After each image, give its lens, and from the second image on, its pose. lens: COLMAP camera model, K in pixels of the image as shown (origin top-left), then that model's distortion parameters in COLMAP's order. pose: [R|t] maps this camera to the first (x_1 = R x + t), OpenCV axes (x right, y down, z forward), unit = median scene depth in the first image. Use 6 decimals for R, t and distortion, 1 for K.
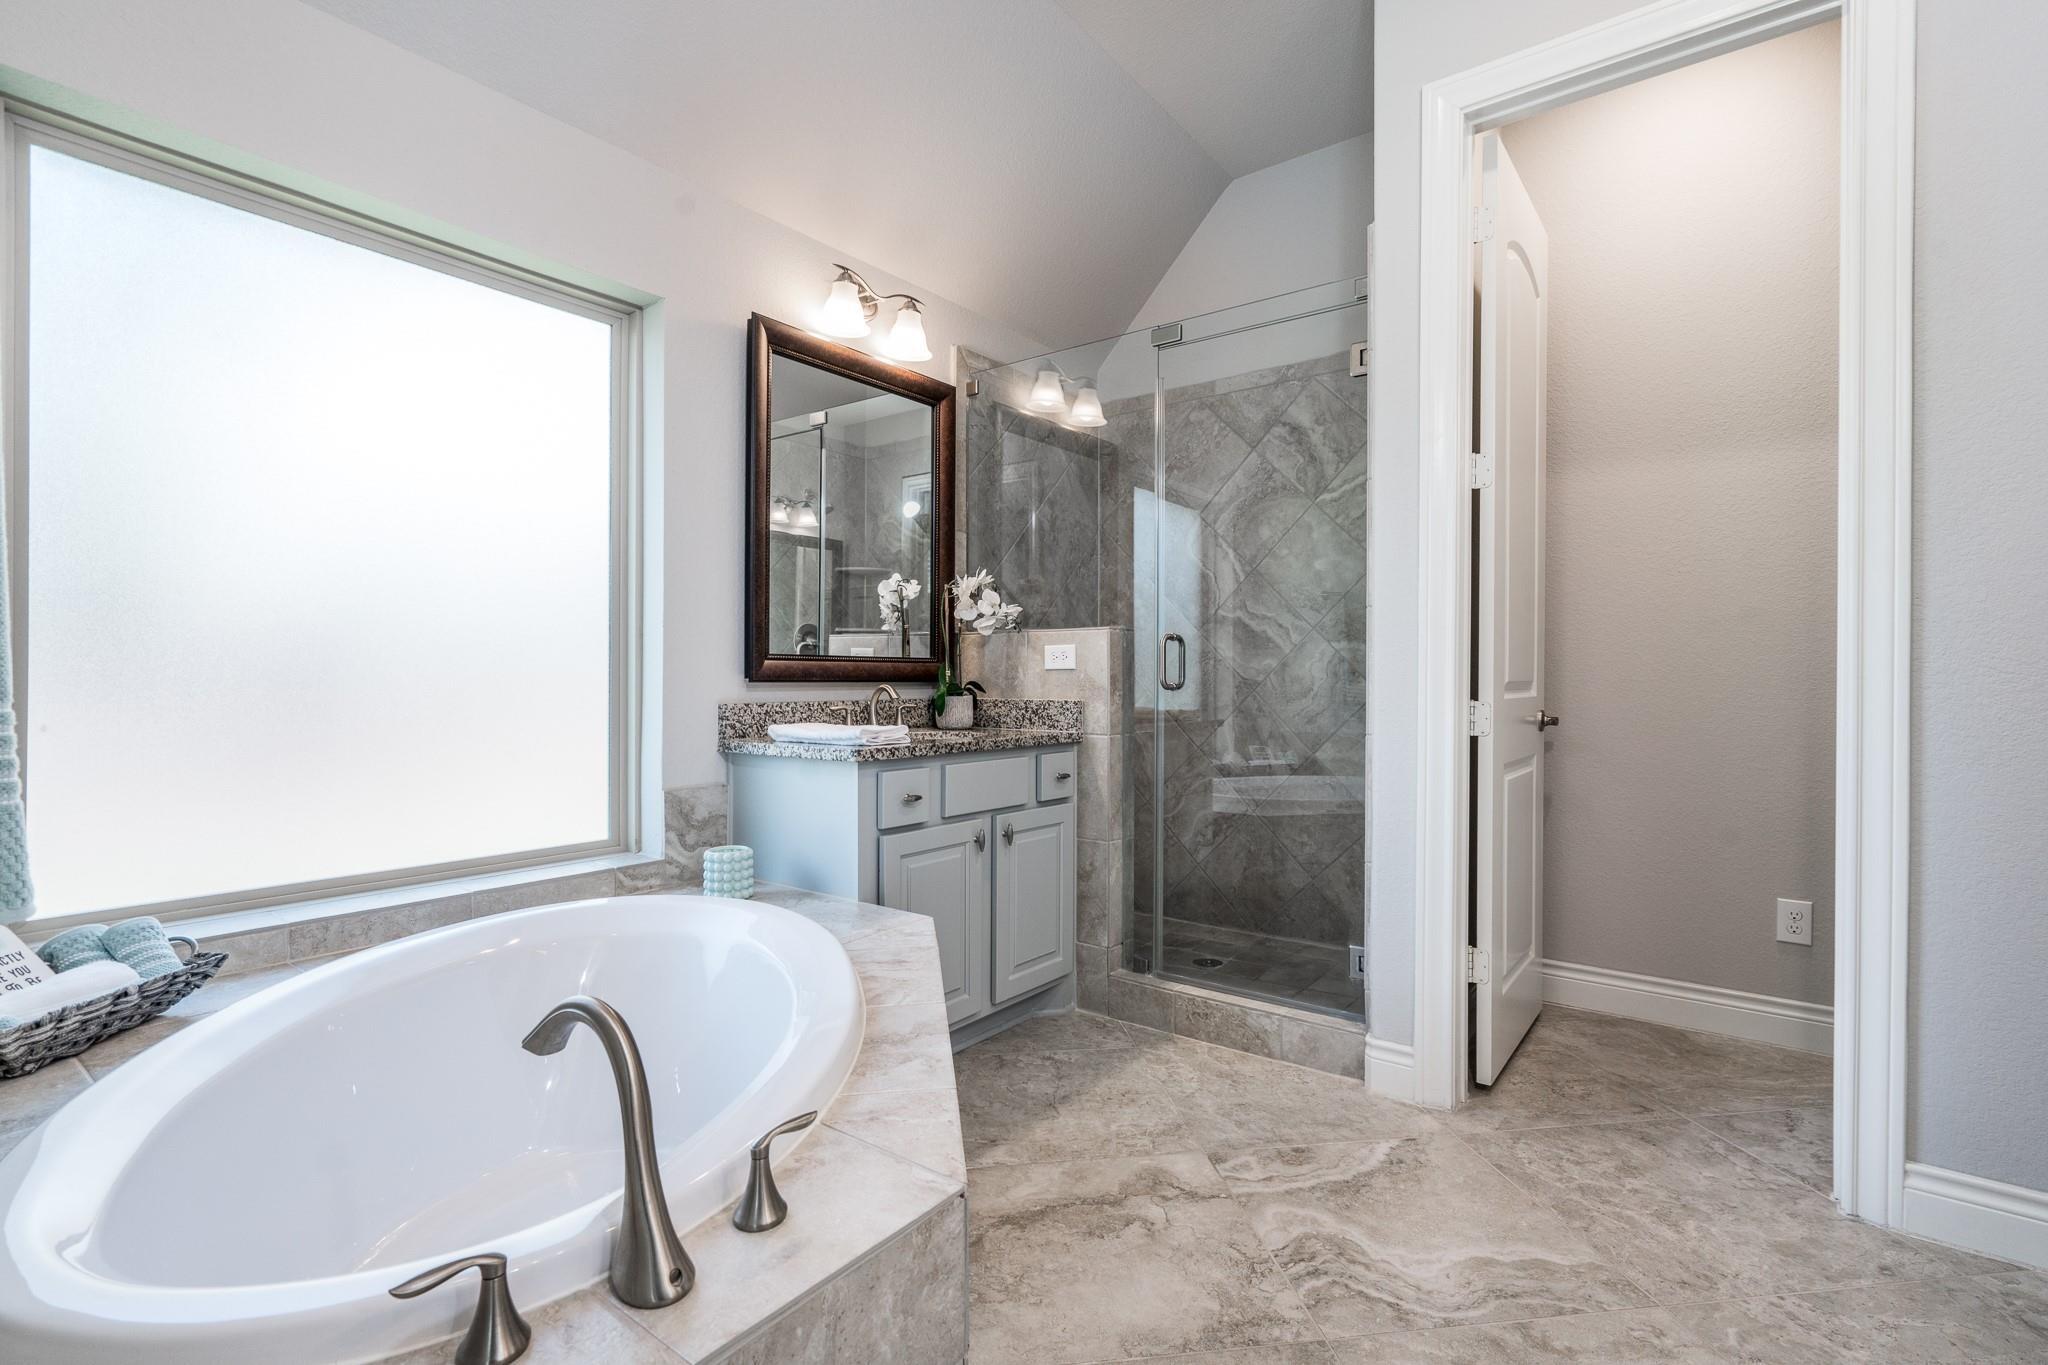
lens RADIAL K [[938.4, 0, 1026.6], [0, 938.4, 687.1], [0, 0, 1]] dist [-0.005474, 0.001657]
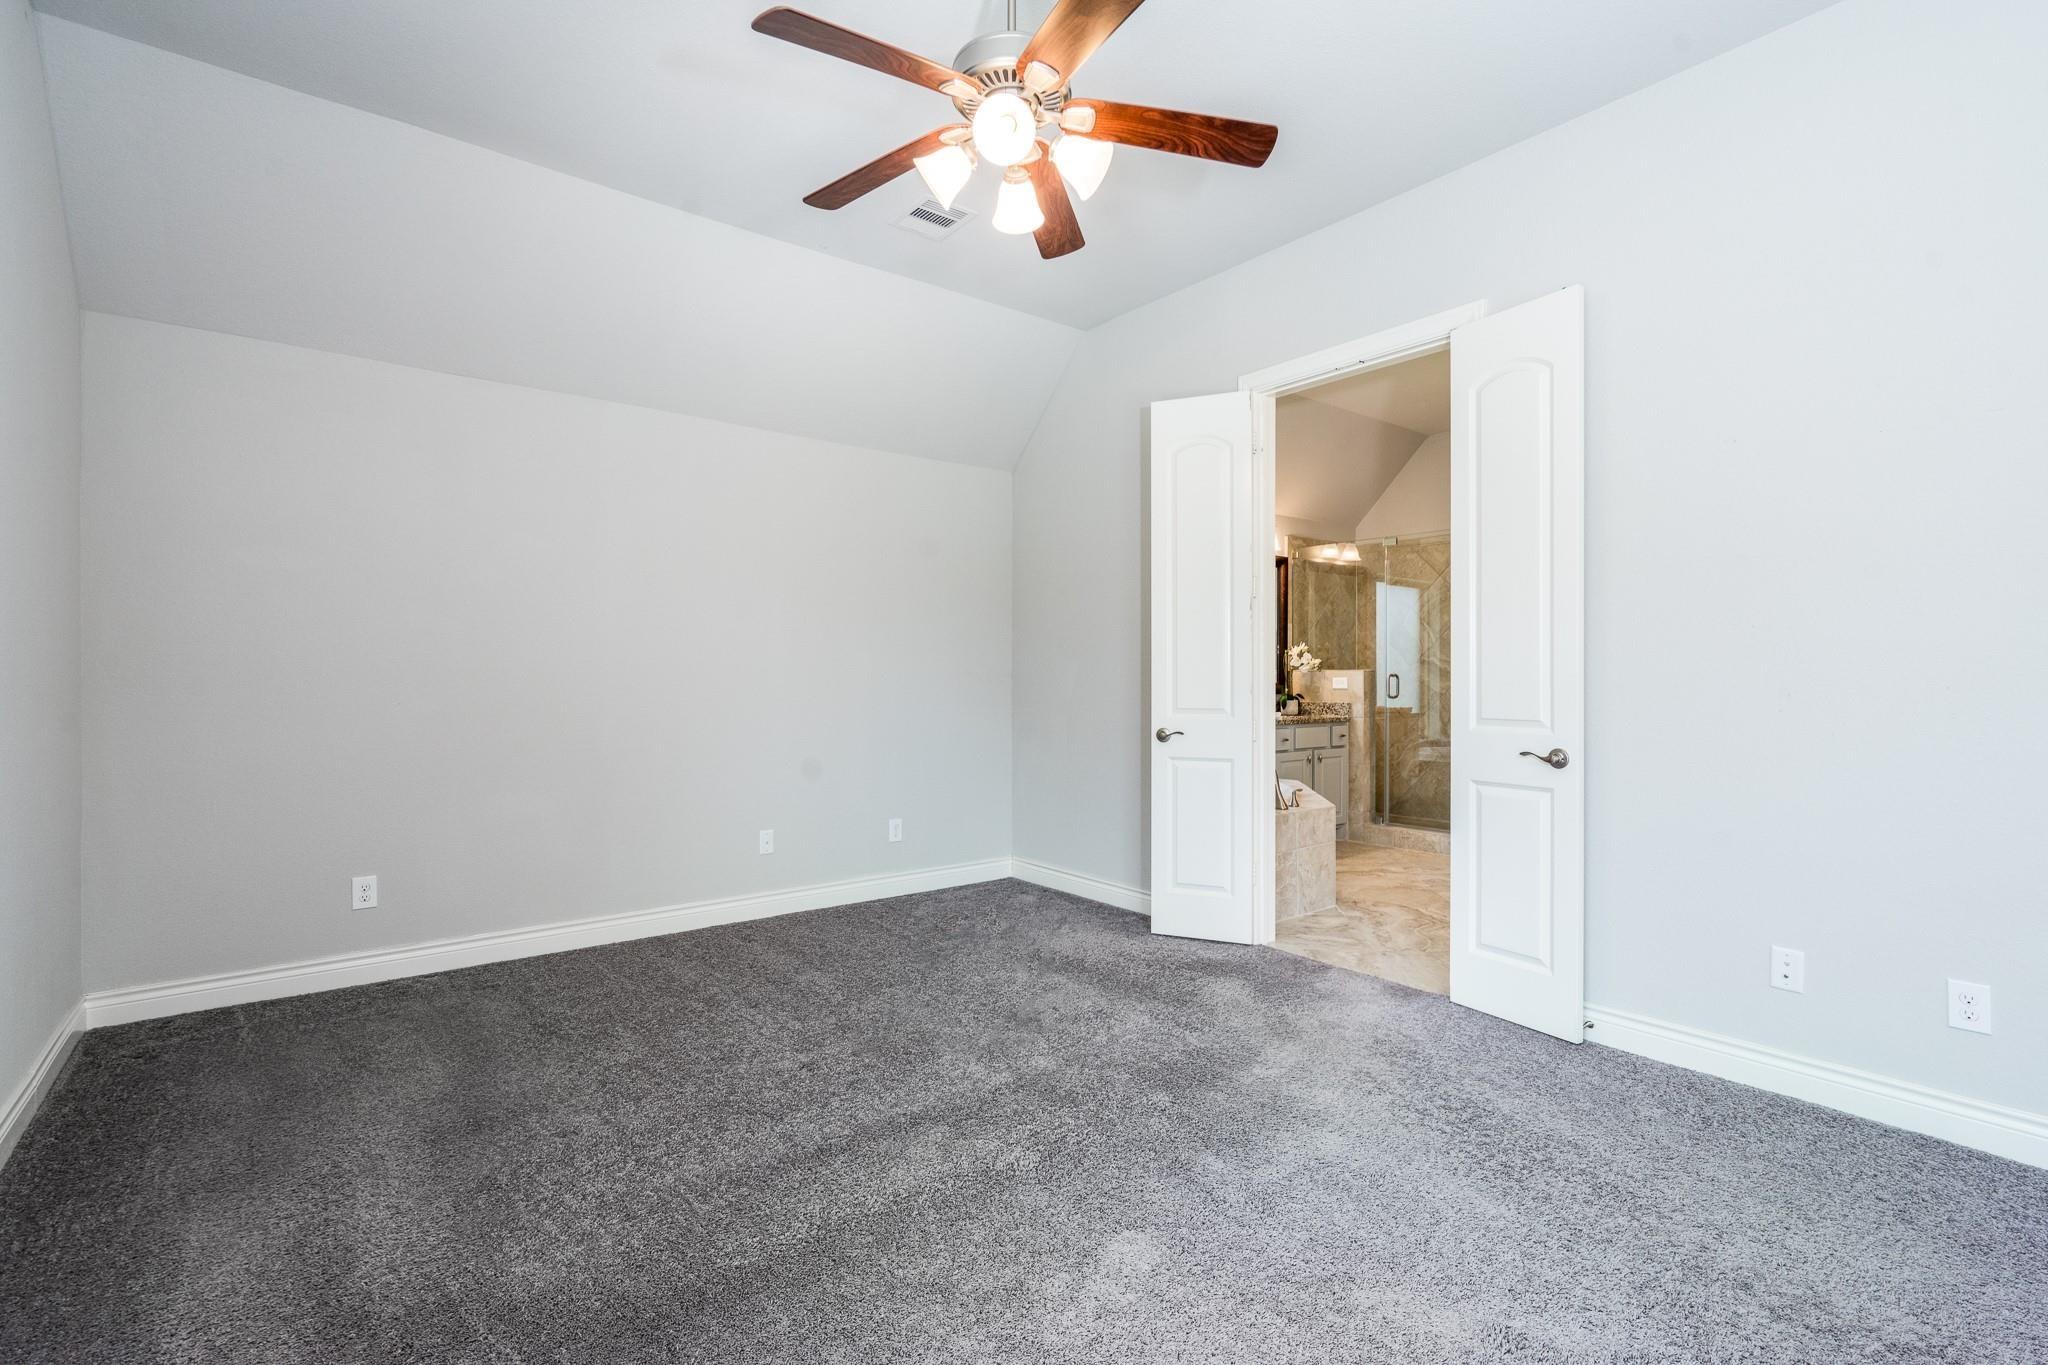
lens RADIAL K [[938.4, 0, 1024.0], [0, 938.4, 671.4], [0, 0, 1]] dist [-0.005474, 0.001657]
pose [[0.968846, 0.001410, -0.247660, -0.136571], [-0.004262, 0.999931, -0.010982, -0.031436], [0.247628, 0.011696, 0.968785, -1.314687]]
